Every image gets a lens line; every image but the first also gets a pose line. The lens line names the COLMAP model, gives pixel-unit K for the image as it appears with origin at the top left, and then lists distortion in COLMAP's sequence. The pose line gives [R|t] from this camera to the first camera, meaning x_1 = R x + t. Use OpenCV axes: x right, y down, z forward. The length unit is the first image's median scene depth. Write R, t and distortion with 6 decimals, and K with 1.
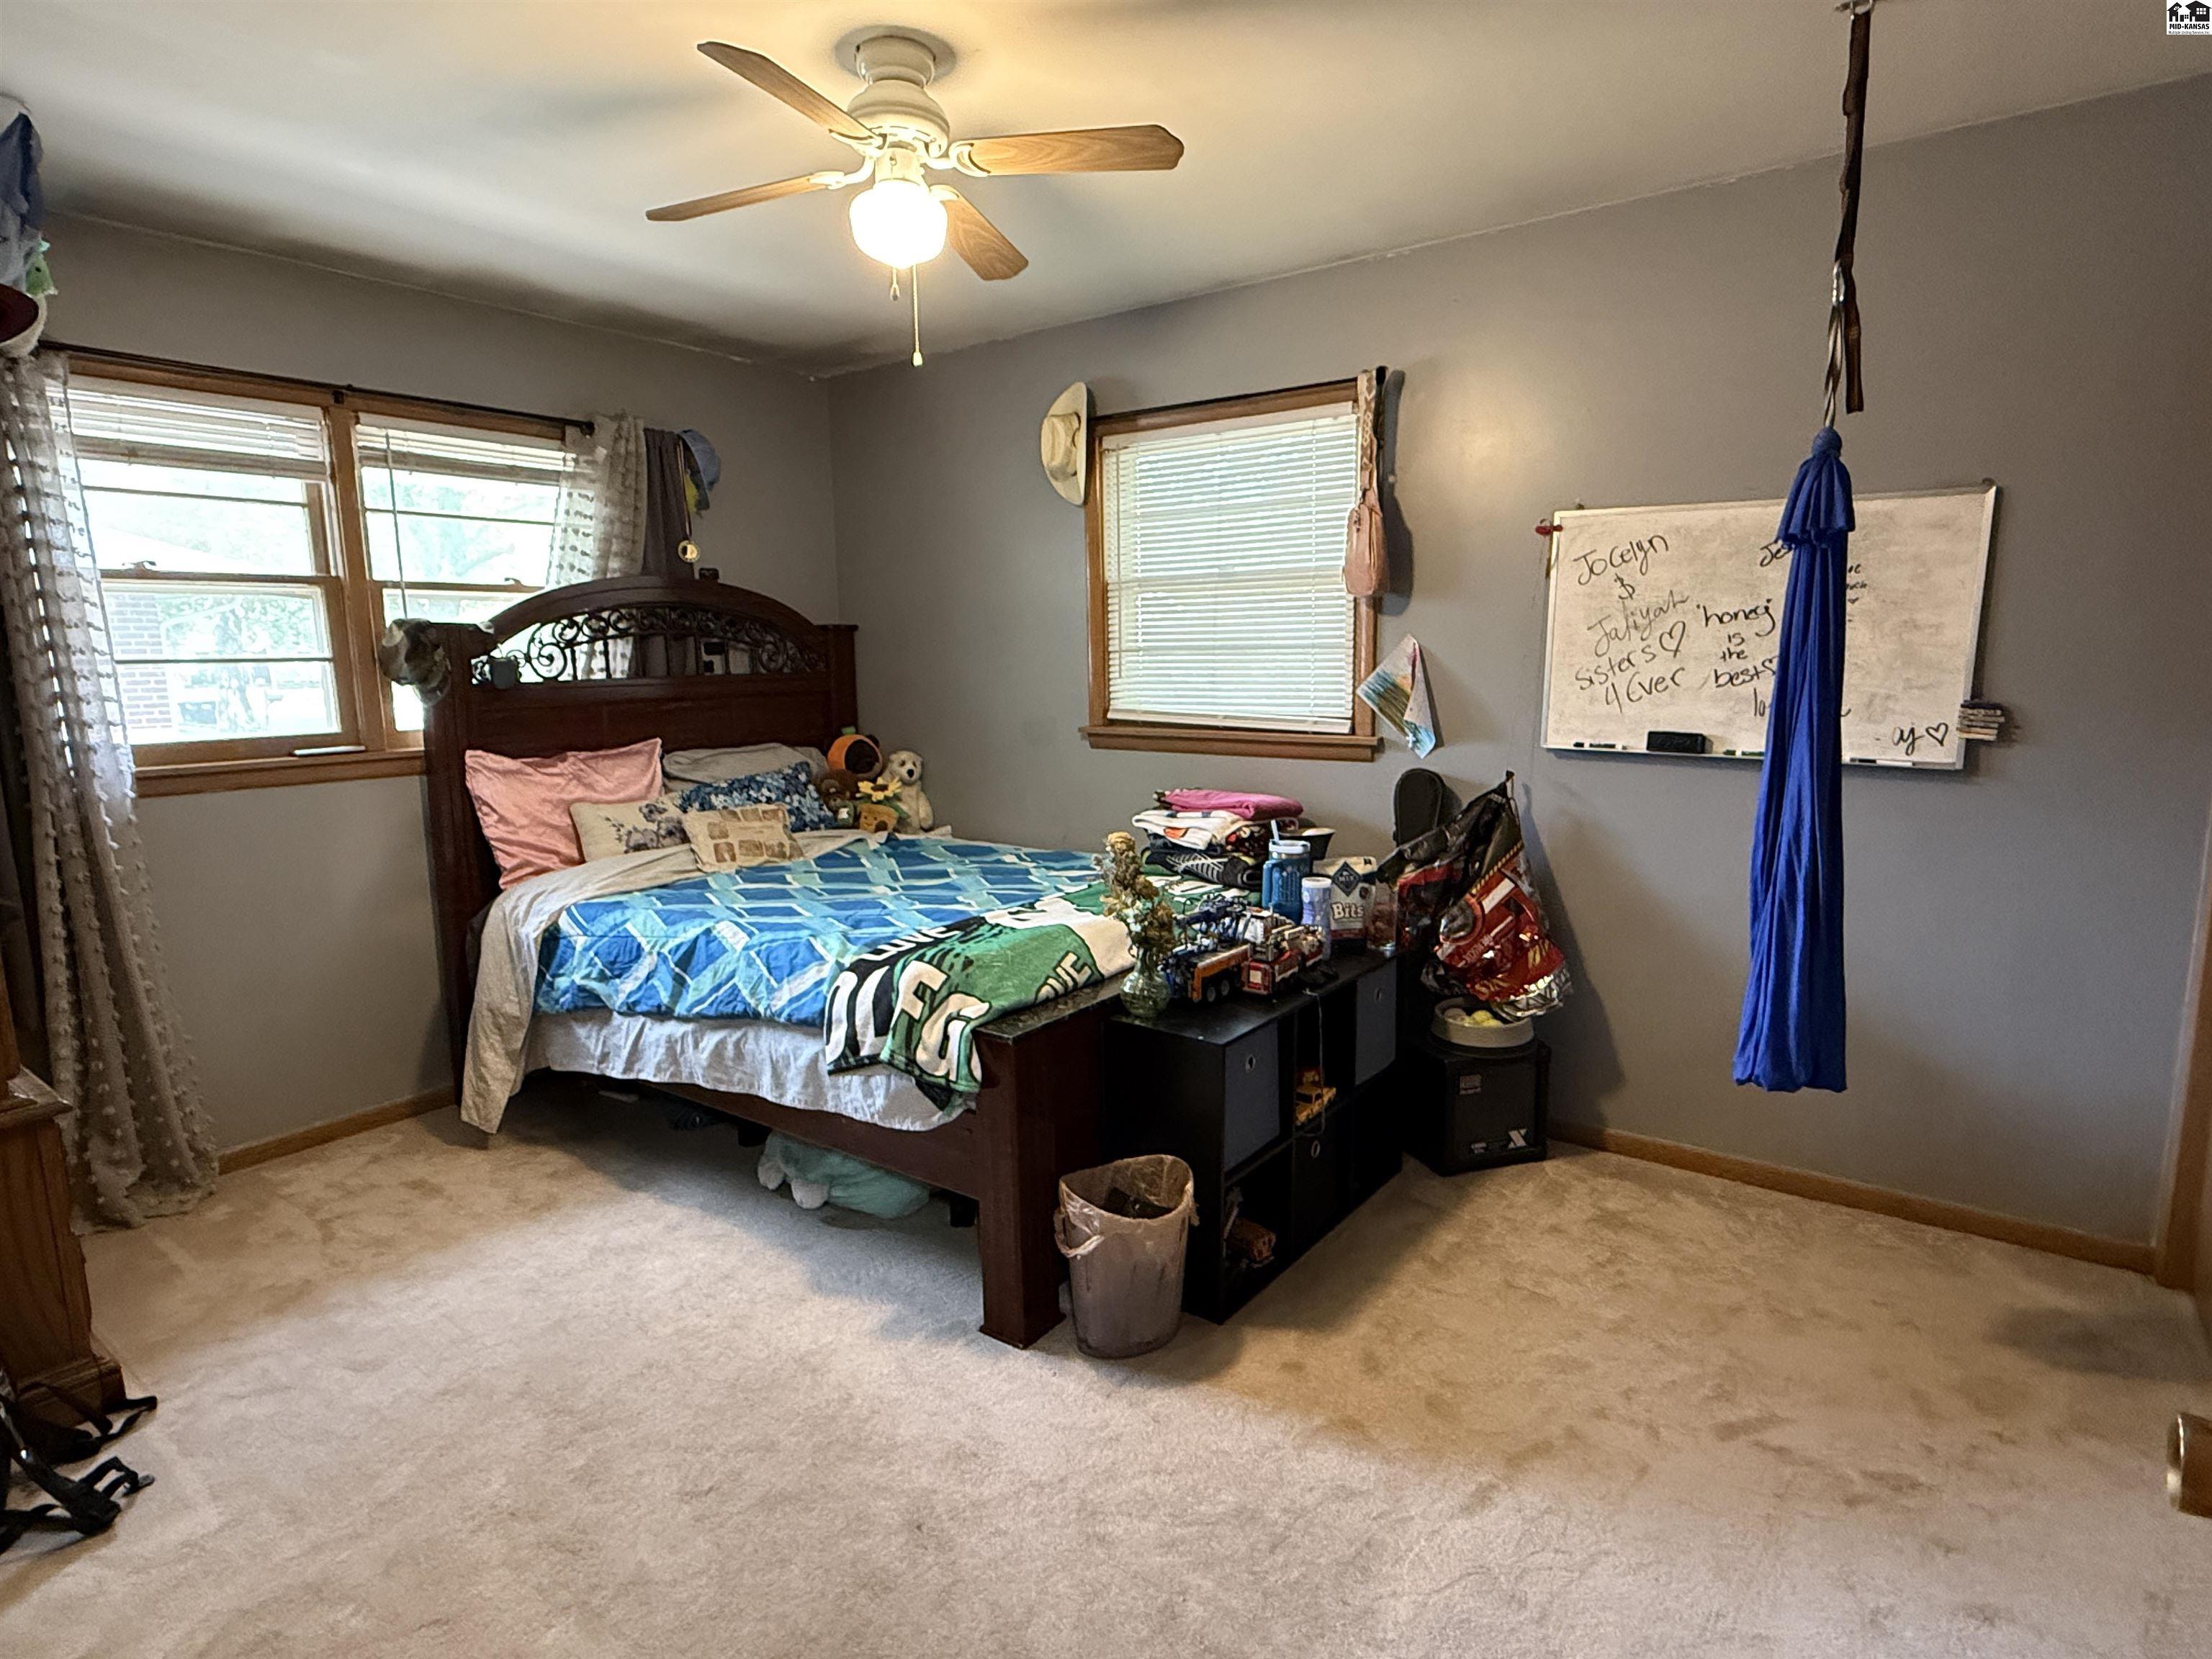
lens RADIAL K [[1165.7, 0, 1109.2], [0, 1165.7, 831.3], [0, 0, 1]] dist [-0.004689, 0.004966]
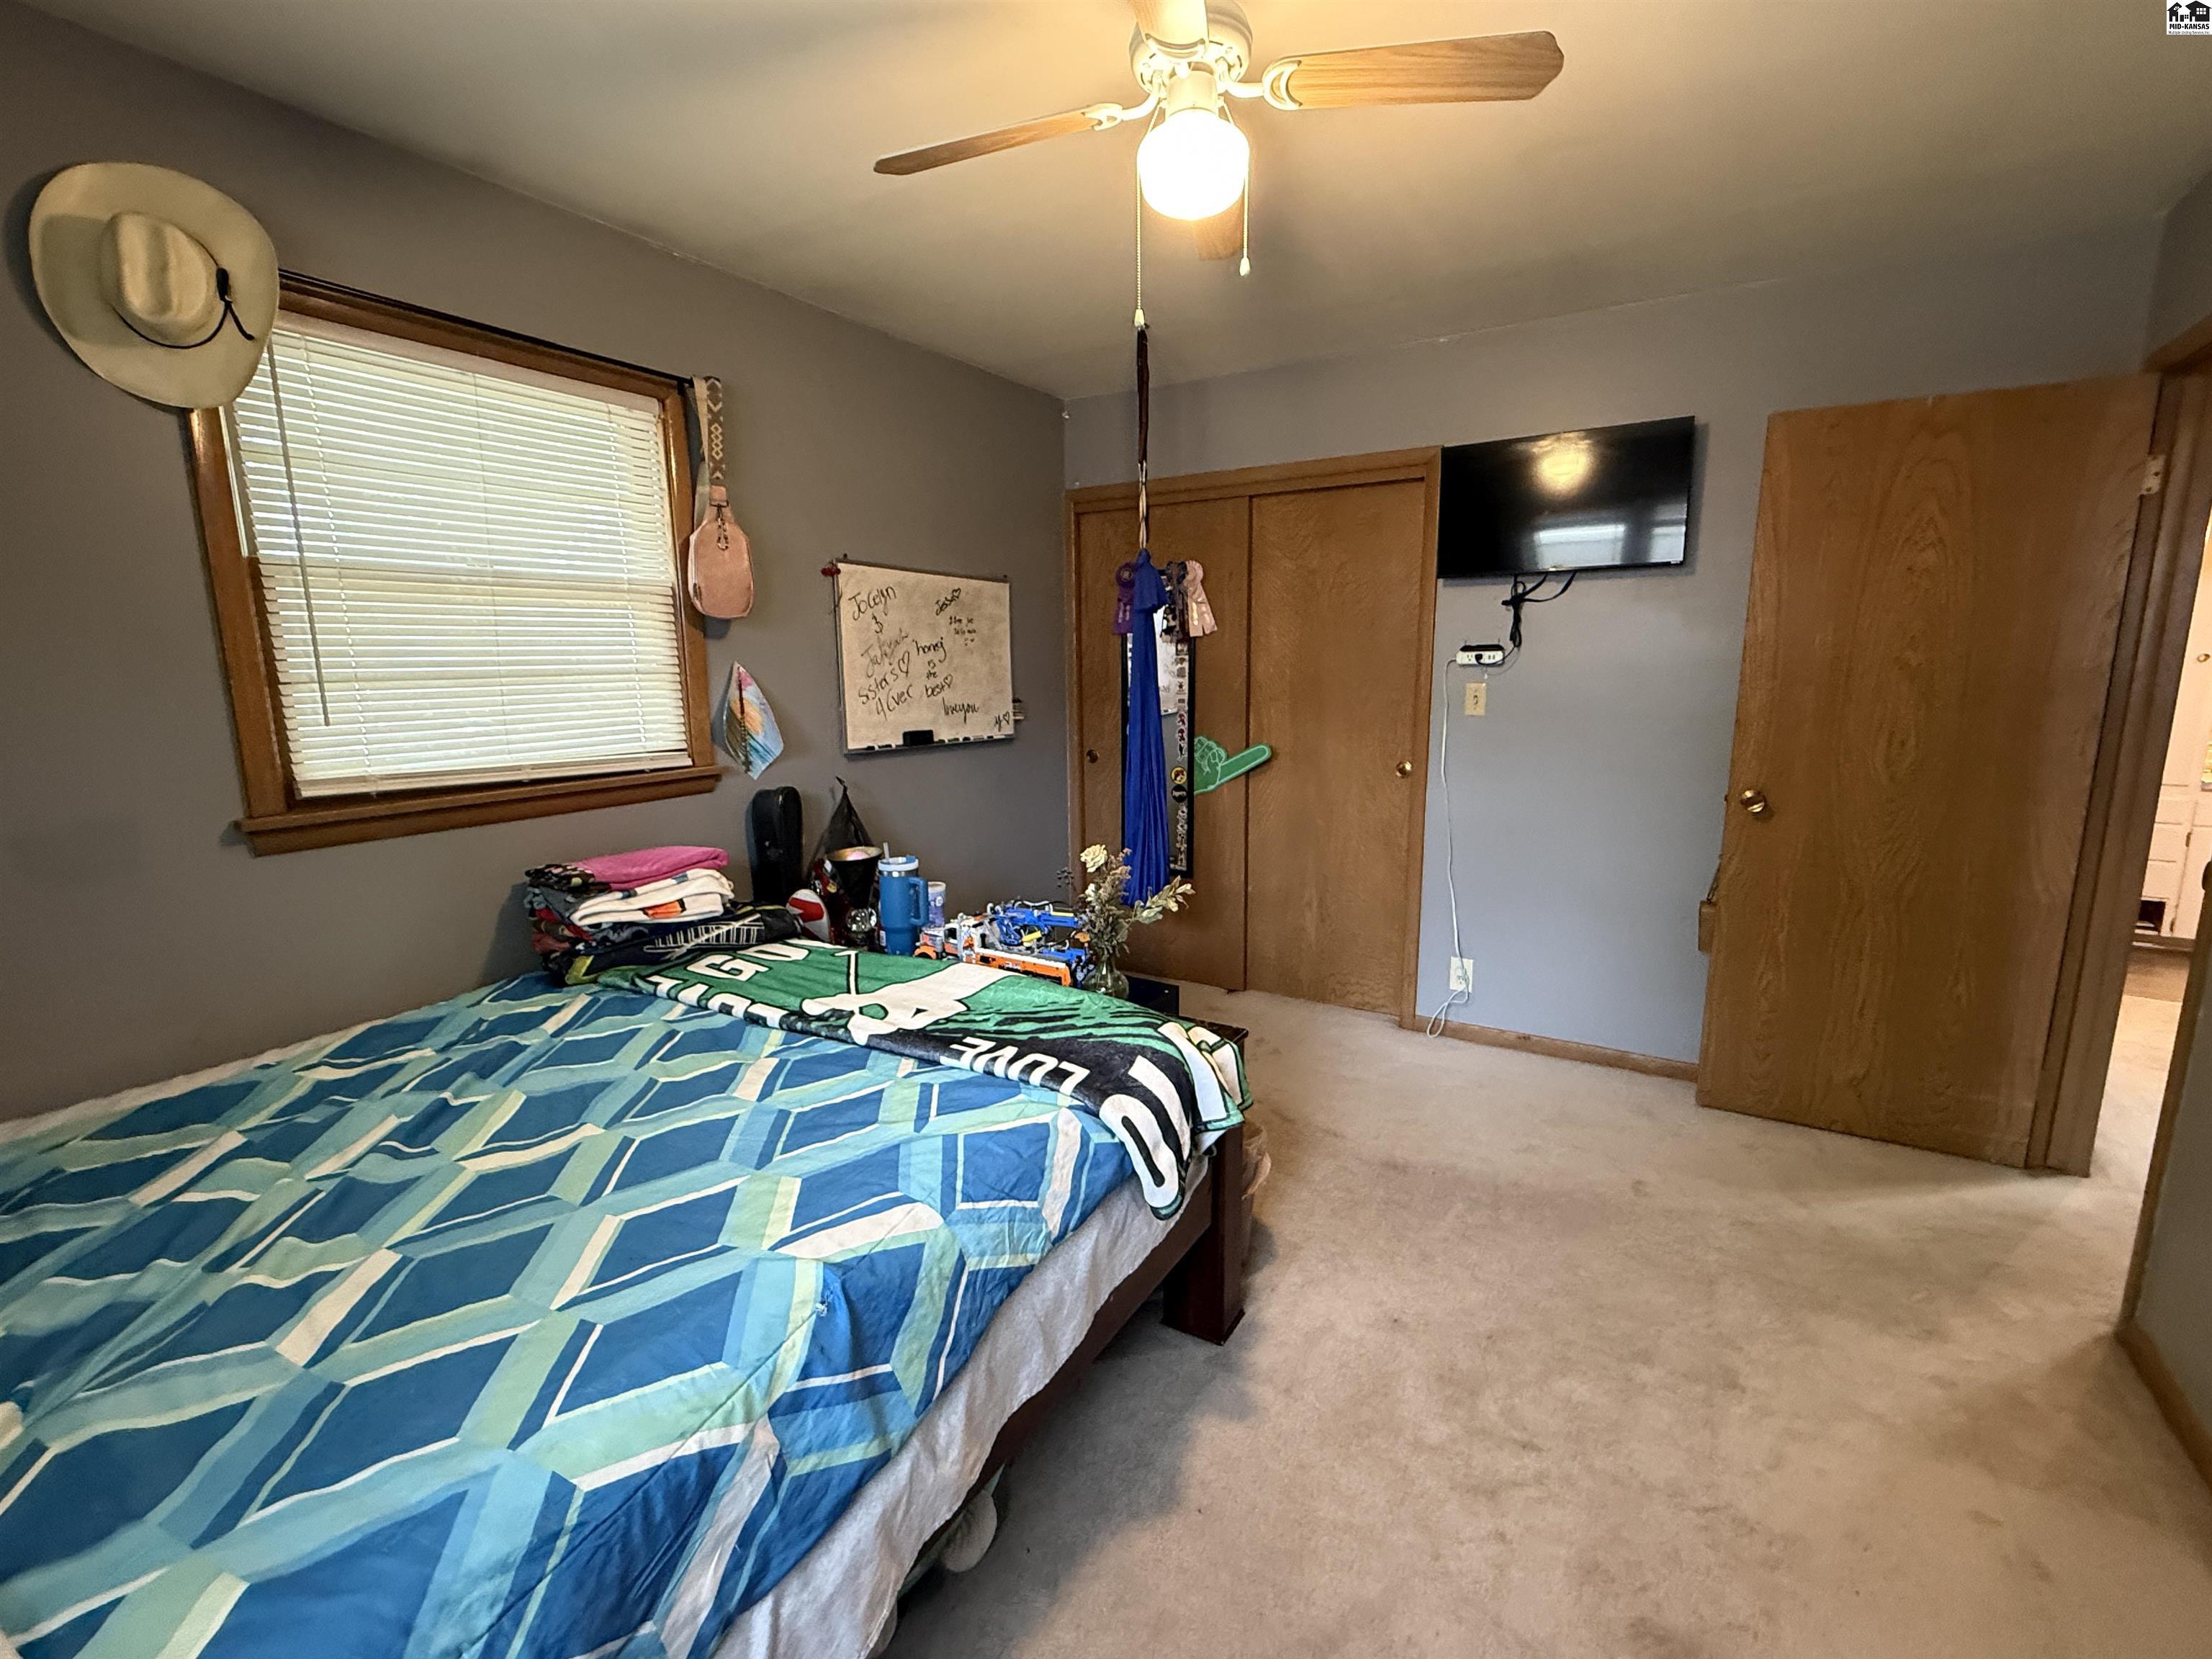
lens RADIAL K [[958.4, 0, 1108.2], [0, 958.4, 830.4], [0, 0, 1]] dist [0.000672, 0.000130]
pose [[-0.066110, -0.164549, 0.984151, -0.648502], [0.168077, 0.970379, 0.173537, -0.124274], [-0.983555, 0.176886, -0.036494, 0.801416]]
